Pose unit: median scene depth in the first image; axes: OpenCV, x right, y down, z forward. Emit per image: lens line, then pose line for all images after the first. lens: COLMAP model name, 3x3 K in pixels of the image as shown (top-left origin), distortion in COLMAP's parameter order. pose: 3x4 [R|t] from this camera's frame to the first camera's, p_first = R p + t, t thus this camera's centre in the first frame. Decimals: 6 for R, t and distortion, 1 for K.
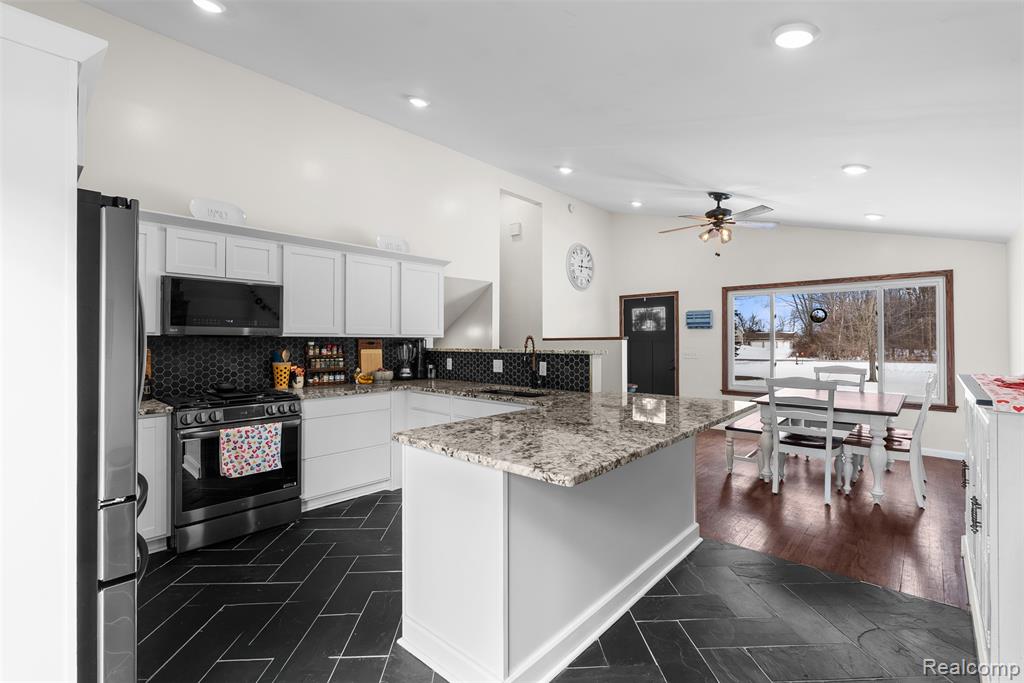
lens RADIAL K [[456.0, 0, 507.8], [0, 456.0, 336.2], [0, 0, 1]] dist [-0.005169, -0.000439]
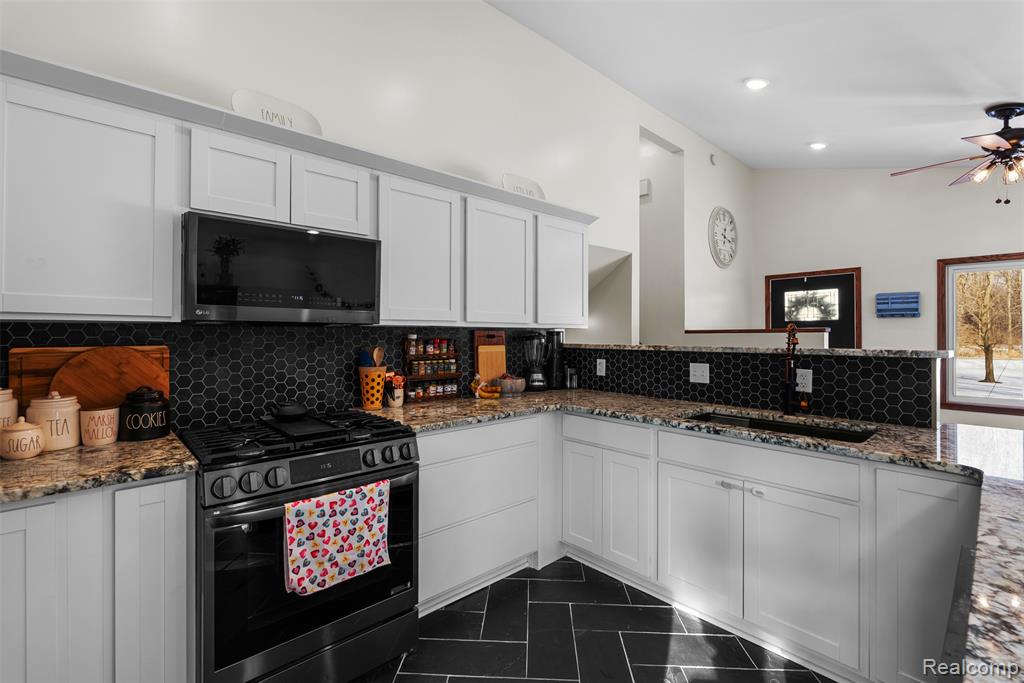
lens RADIAL K [[456.0, 0, 504.8], [0, 456.0, 331.7], [0, 0, 1]] dist [-0.005169, -0.000439]
pose [[0.995695, 0.000525, -0.092686, -0.220724], [-0.000138, 0.999991, 0.004189, 0.005224], [0.092687, -0.004158, 0.995687, 0.334577]]
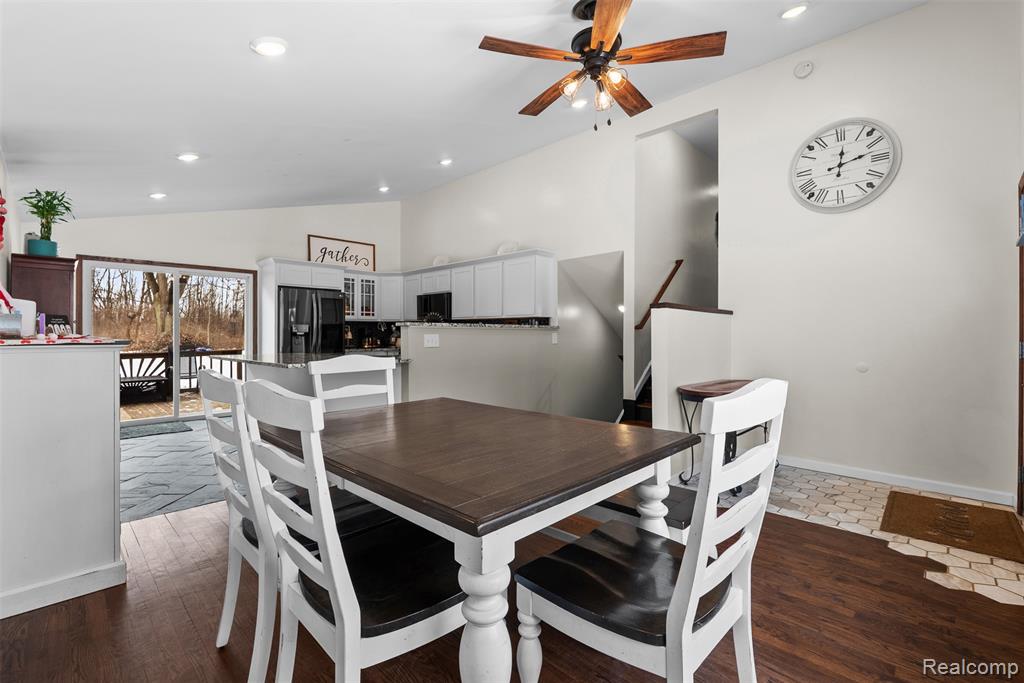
lens RADIAL K [[456.0, 0, 512.4], [0, 456.0, 334.0], [0, 0, 1]] dist [-0.005169, -0.000439]
pose [[-0.028336, -0.001029, -0.999598, 1.108574], [0.009087, 0.999958, -0.001287, 0.052290], [0.999557, -0.009119, -0.028325, 1.064995]]
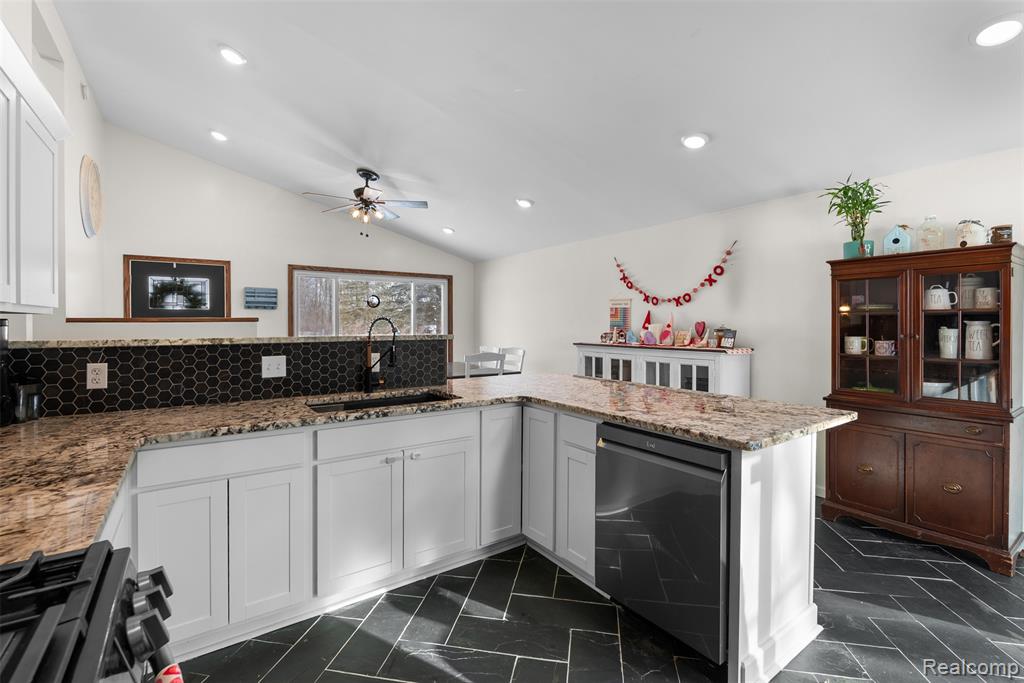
lens RADIAL K [[456.0, 0, 516.6], [0, 456.0, 326.0], [0, 0, 1]] dist [-0.005169, -0.000439]
pose [[0.201534, -0.003501, 0.979475, -0.497211], [-0.011268, 0.999919, 0.005892, 0.007014], [-0.979417, -0.012224, 0.201478, 0.561490]]
